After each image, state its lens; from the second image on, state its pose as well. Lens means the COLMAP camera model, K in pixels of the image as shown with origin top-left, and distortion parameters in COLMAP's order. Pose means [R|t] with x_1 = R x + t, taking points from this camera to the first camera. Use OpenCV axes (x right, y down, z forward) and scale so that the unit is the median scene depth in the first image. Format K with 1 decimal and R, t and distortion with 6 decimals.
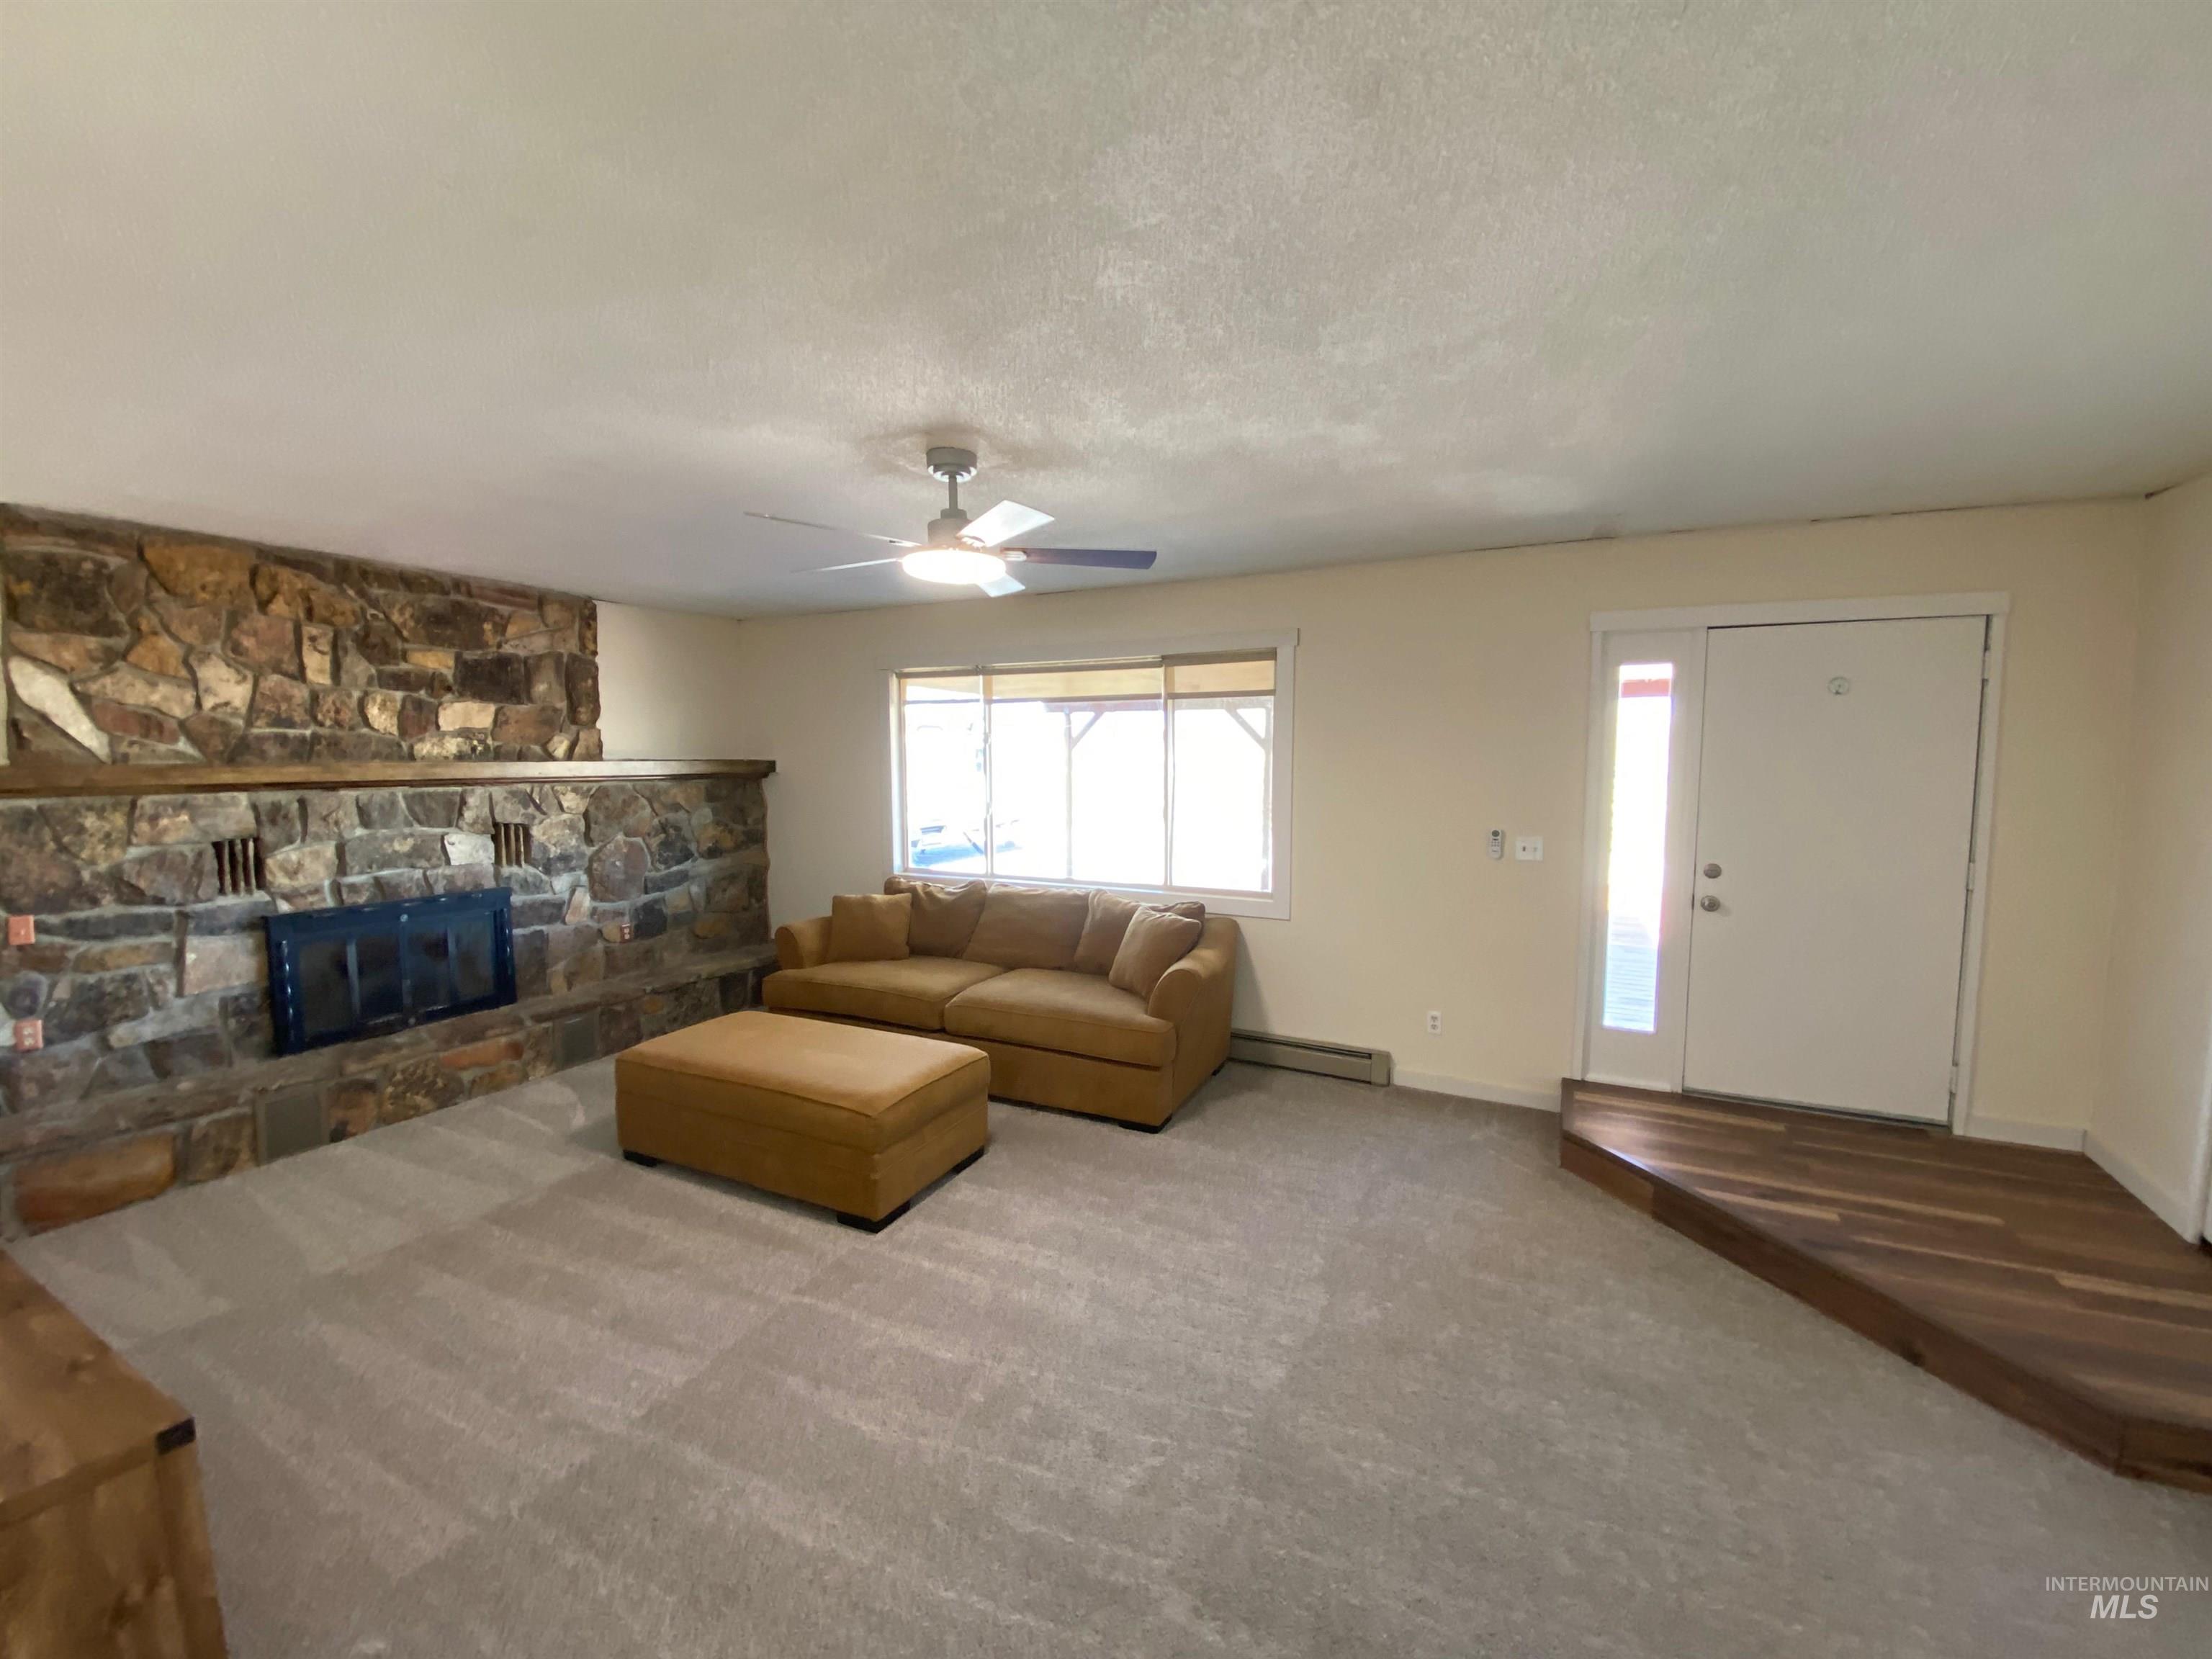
lens RADIAL K [[891.4, 0, 1099.4], [0, 891.4, 826.5], [0, 0, 1]] dist [0.026225, -0.022810]
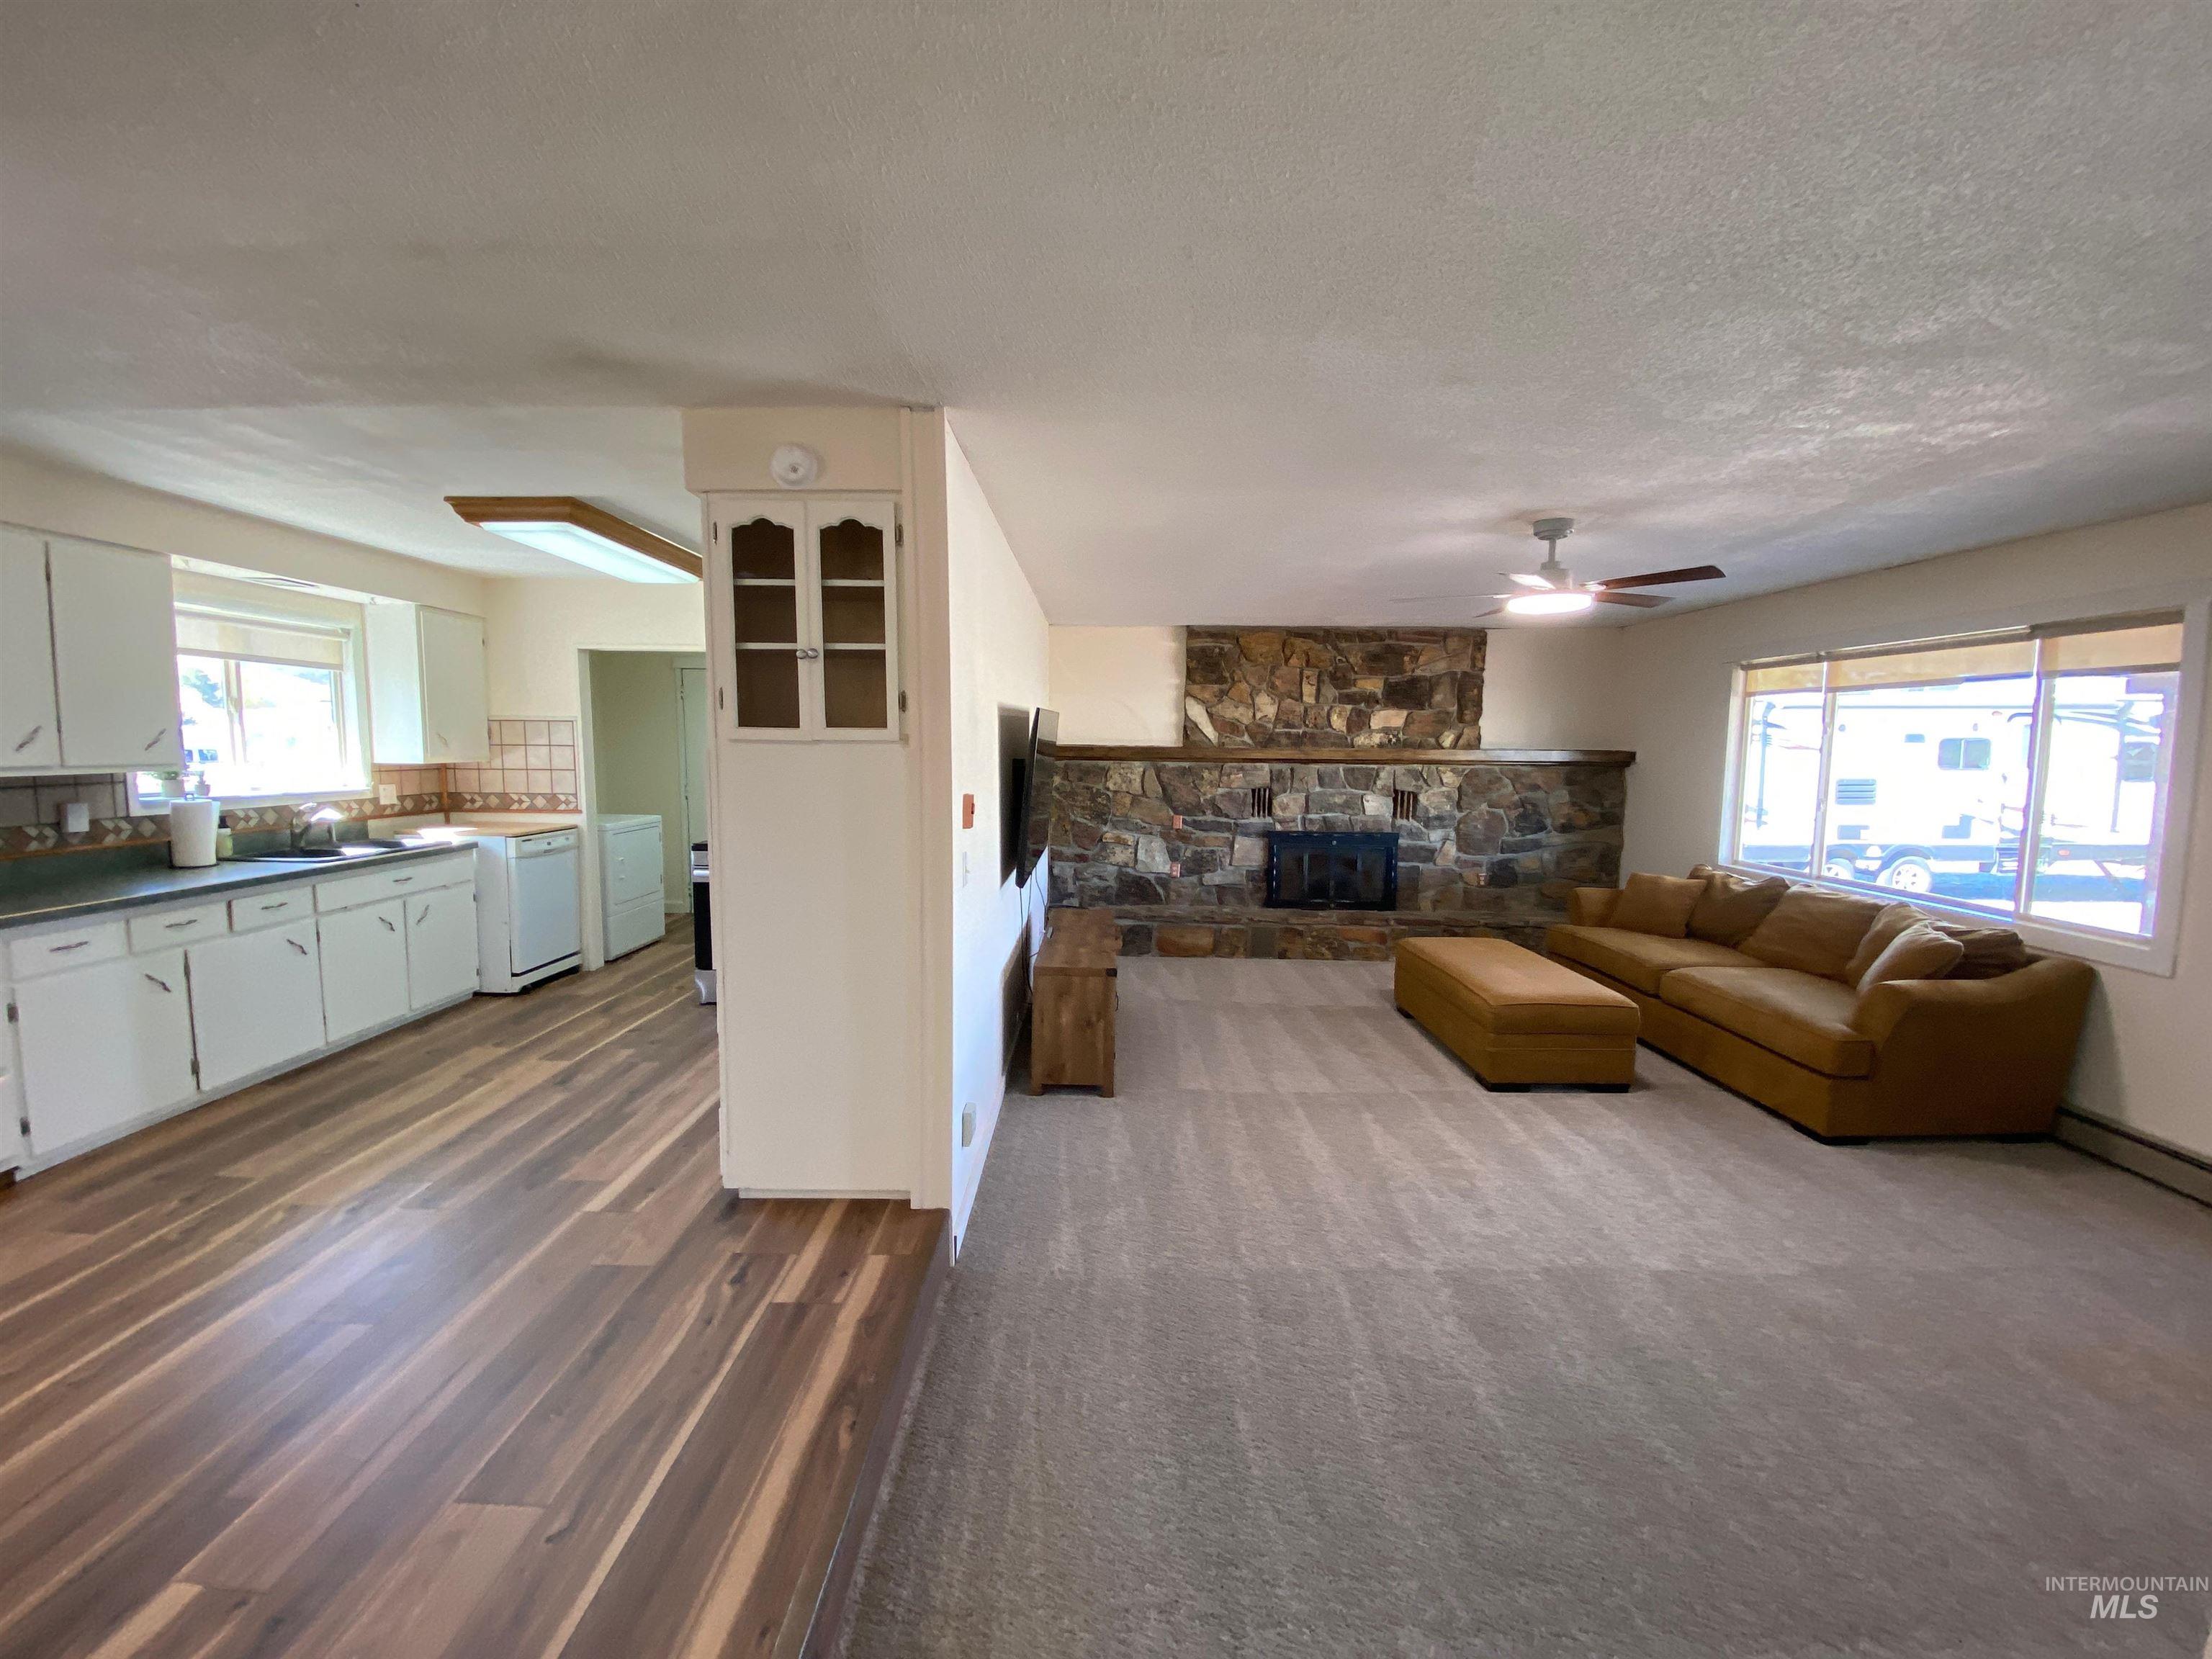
lens RADIAL K [[891.4, 0, 1099.4], [0, 891.4, 826.5], [0, 0, 1]] dist [0.026225, -0.022810]
pose [[0.446624, 0.087186, -0.890464, 0.502227], [-0.080767, 0.995106, 0.056922, 0.013718], [0.891069, 0.046497, 0.451480, -0.131409]]
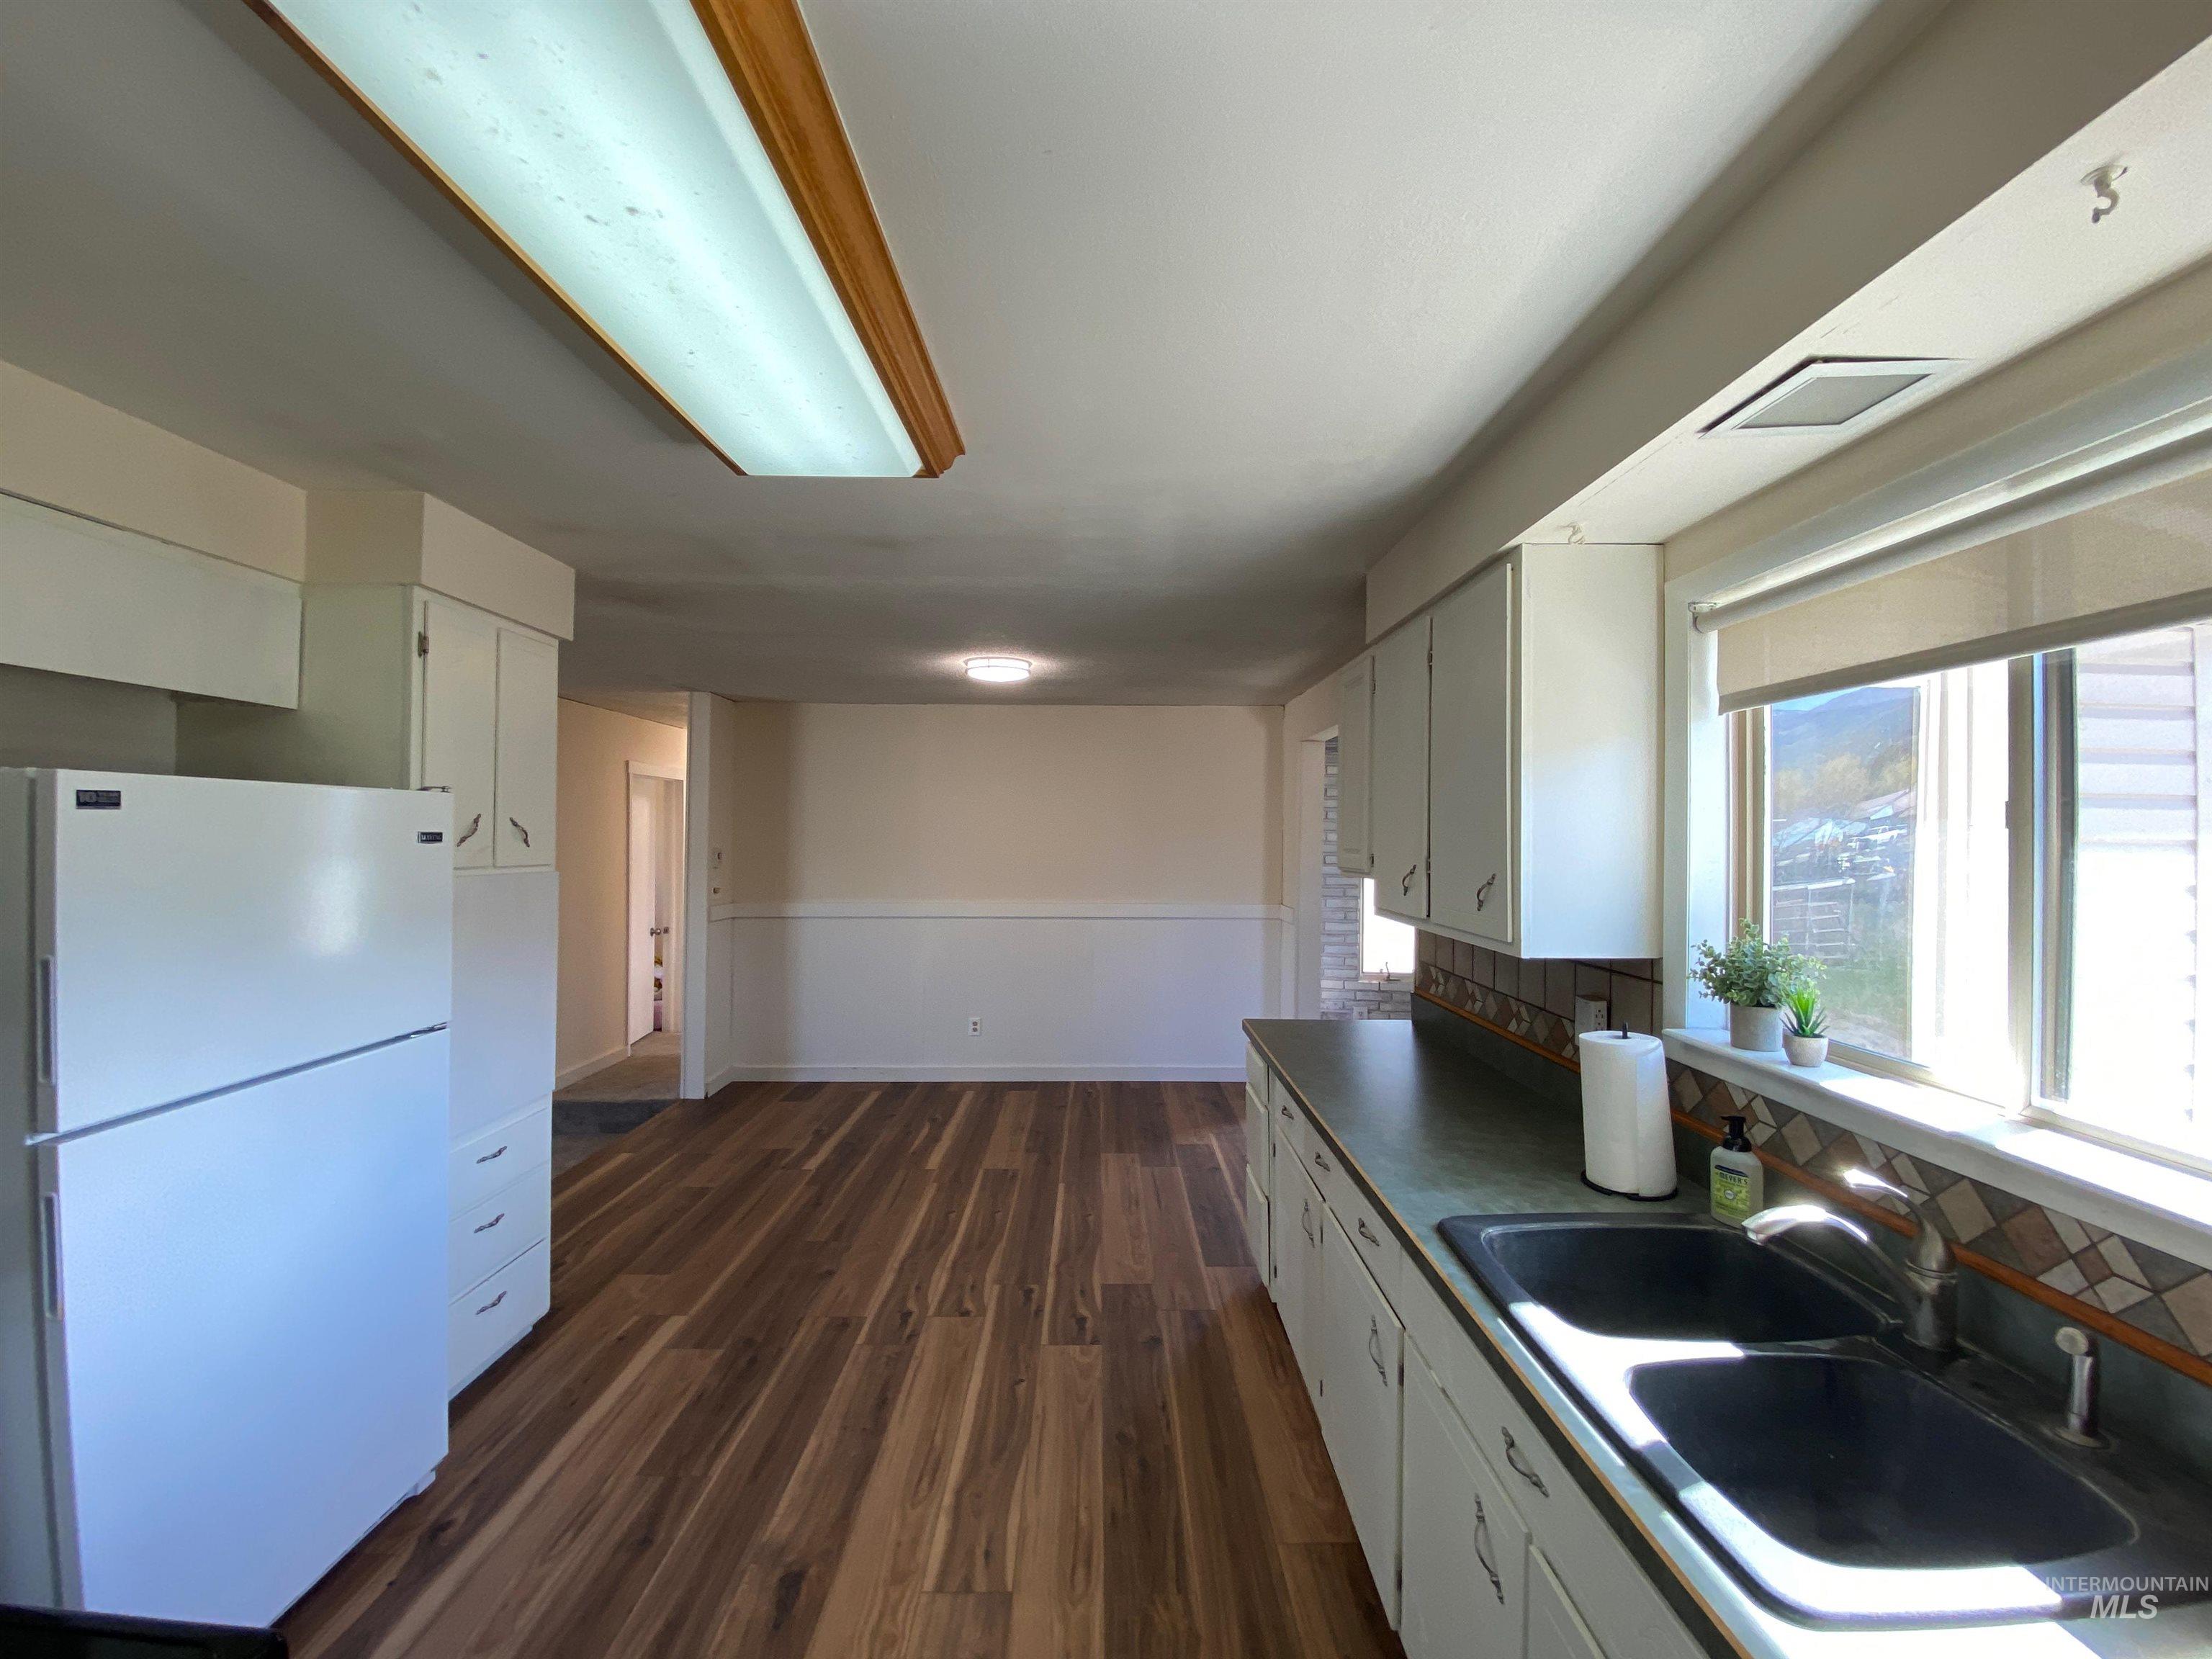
lens RADIAL K [[891.4, 0, 1099.4], [0, 891.4, 826.5], [0, 0, 1]] dist [0.026225, -0.022810]
pose [[-0.454870, 0.008856, 0.890514, -1.013249], [0.066570, 0.997491, 0.024084, -0.007628], [-0.888066, 0.070237, -0.454318, -0.153114]]
